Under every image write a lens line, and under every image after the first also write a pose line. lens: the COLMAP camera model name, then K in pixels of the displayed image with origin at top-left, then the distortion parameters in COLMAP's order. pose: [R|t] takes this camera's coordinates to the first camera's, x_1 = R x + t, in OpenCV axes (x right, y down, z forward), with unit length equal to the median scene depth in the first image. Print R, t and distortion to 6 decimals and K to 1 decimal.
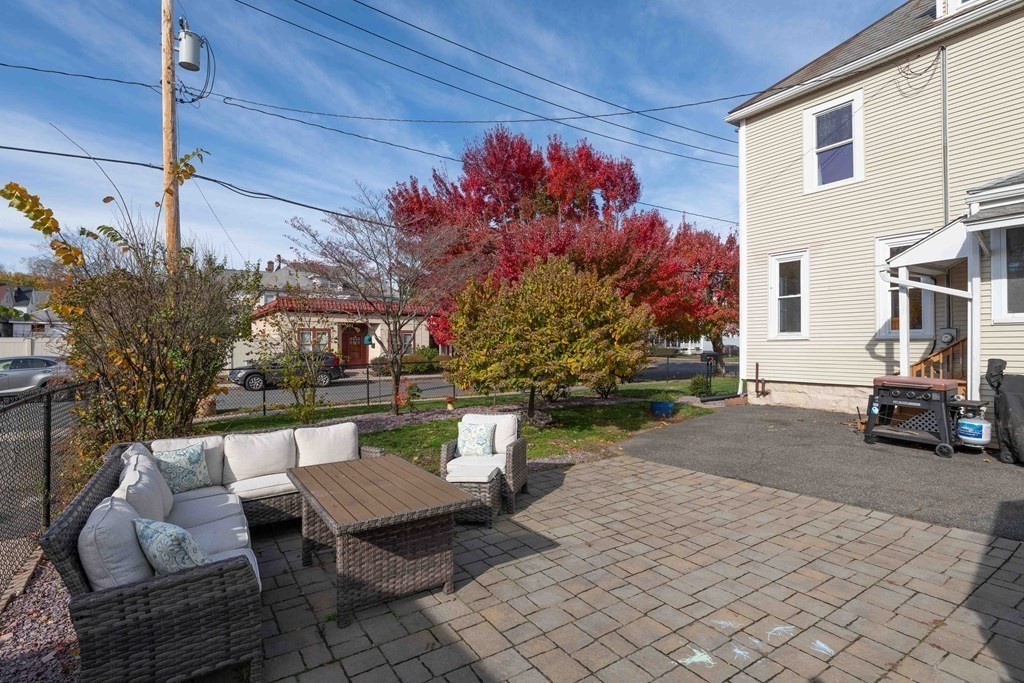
lens RADIAL K [[510.9, 0, 521.2], [0, 510.9, 342.7], [0, 0, 1]] dist [-0.000505, -0.000009]
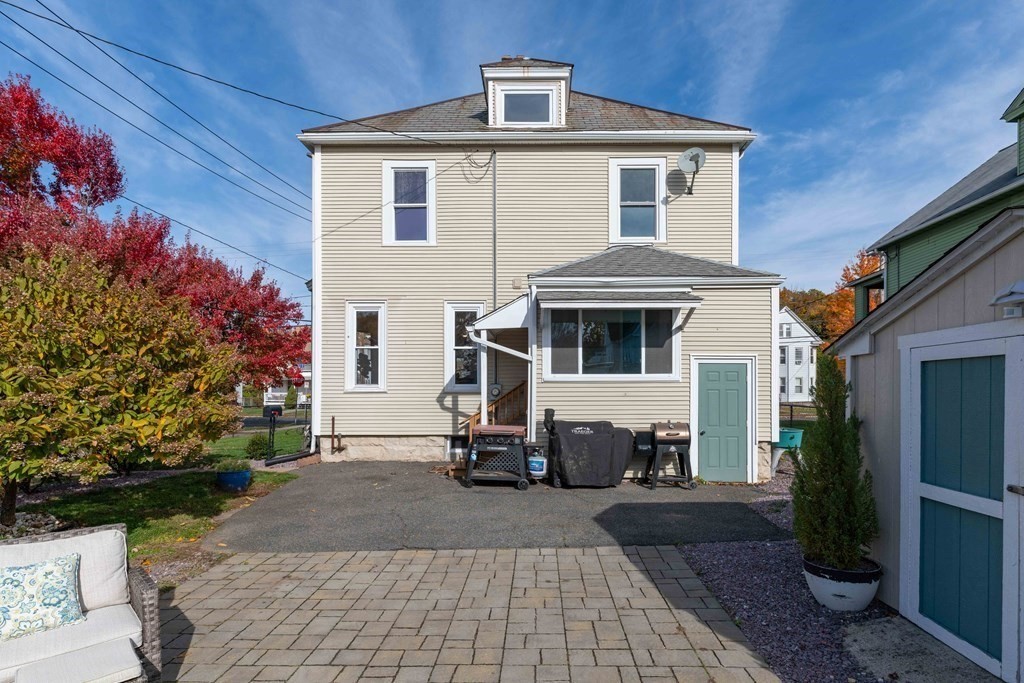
lens RADIAL K [[526.5, 0, 538.7], [0, 526.5, 398.4], [0, 0, 1]] dist [-0.000413, -0.000090]
pose [[0.560590, -0.003054, 0.828088, -0.164865], [-0.005373, 0.999959, 0.007325, -0.003534], [-0.828076, -0.008555, 0.560550, 0.233400]]
